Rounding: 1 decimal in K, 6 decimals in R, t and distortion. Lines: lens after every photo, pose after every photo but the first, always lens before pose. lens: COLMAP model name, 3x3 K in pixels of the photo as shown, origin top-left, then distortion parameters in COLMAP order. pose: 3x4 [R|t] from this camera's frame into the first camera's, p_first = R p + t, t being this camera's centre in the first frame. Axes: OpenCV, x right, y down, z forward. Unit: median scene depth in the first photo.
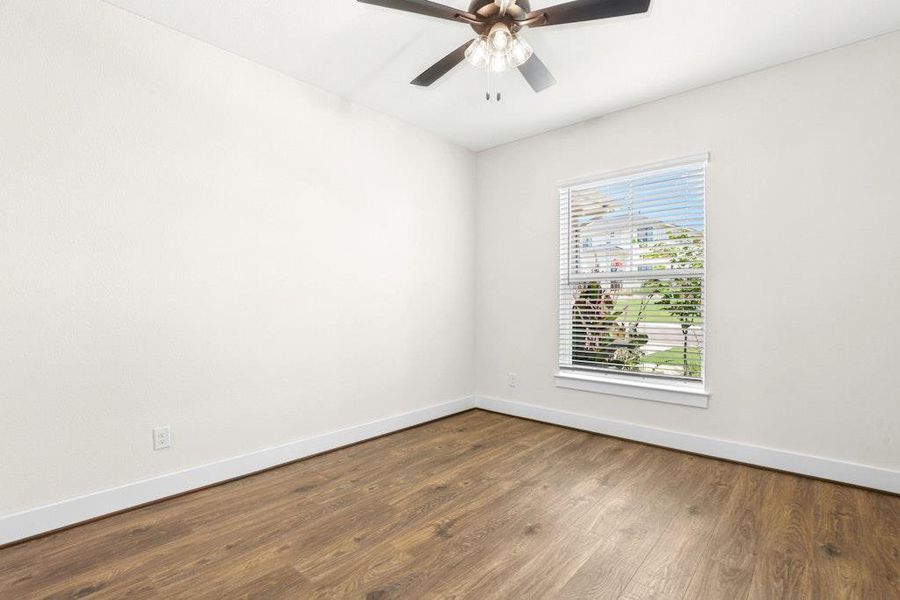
lens RADIAL K [[416.0, 0, 448.7], [0, 416.0, 299.9], [0, 0, 1]] dist [-0.028755, 0.000506]
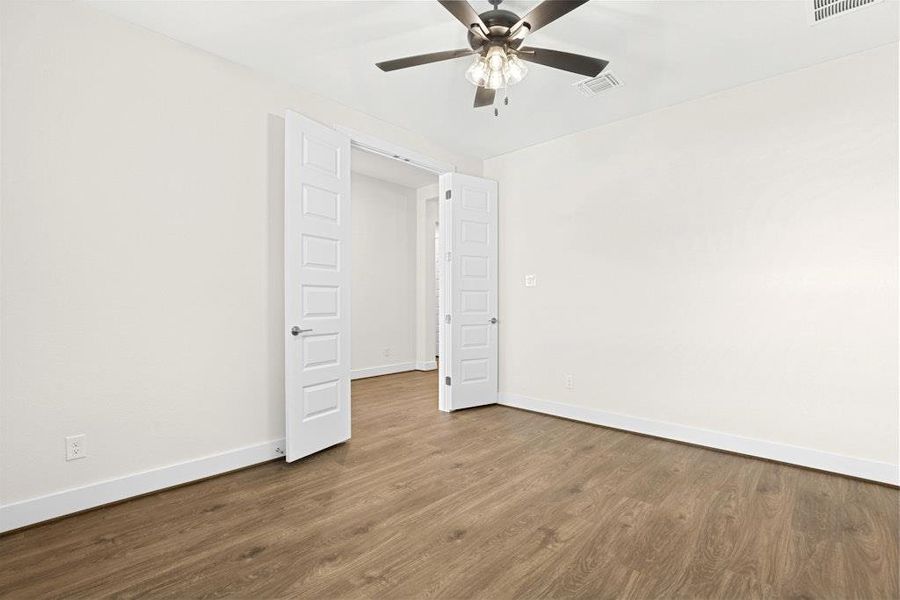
lens RADIAL K [[416.0, 0, 455.6], [0, 416.0, 302.0], [0, 0, 1]] dist [-0.028755, 0.000506]
pose [[-0.999934, -0.001042, 0.011482, 0.172418], [-0.001142, 0.999961, -0.008763, 0.015225], [-0.011472, -0.008775, -0.999896, 1.723362]]
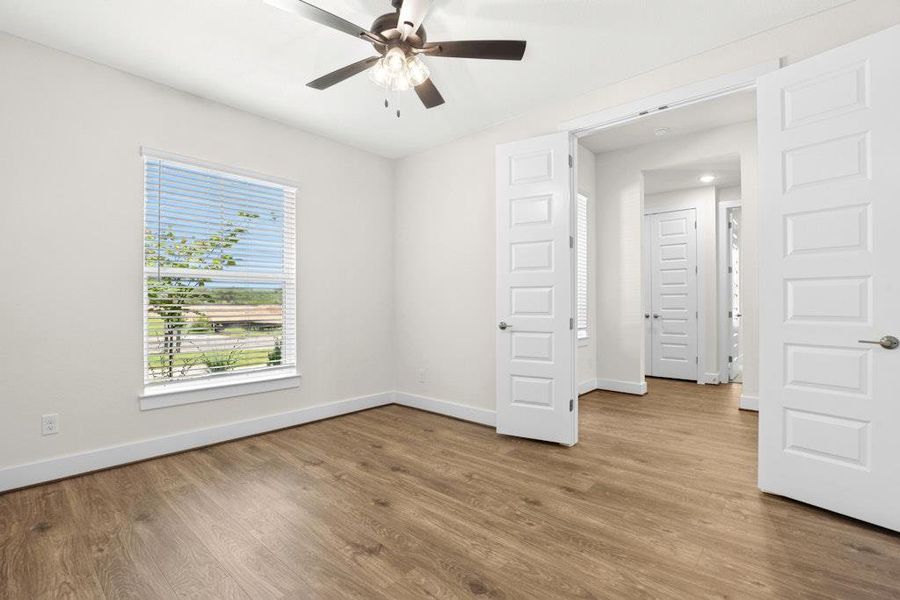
lens RADIAL K [[416.0, 0, 434.1], [0, 416.0, 299.4], [0, 0, 1]] dist [-0.028755, 0.000506]
pose [[0.019808, 0.007576, 0.999775, -0.805581], [-0.004165, 0.999963, -0.007495, 0.009114], [-0.999795, -0.004015, 0.019839, 0.729407]]
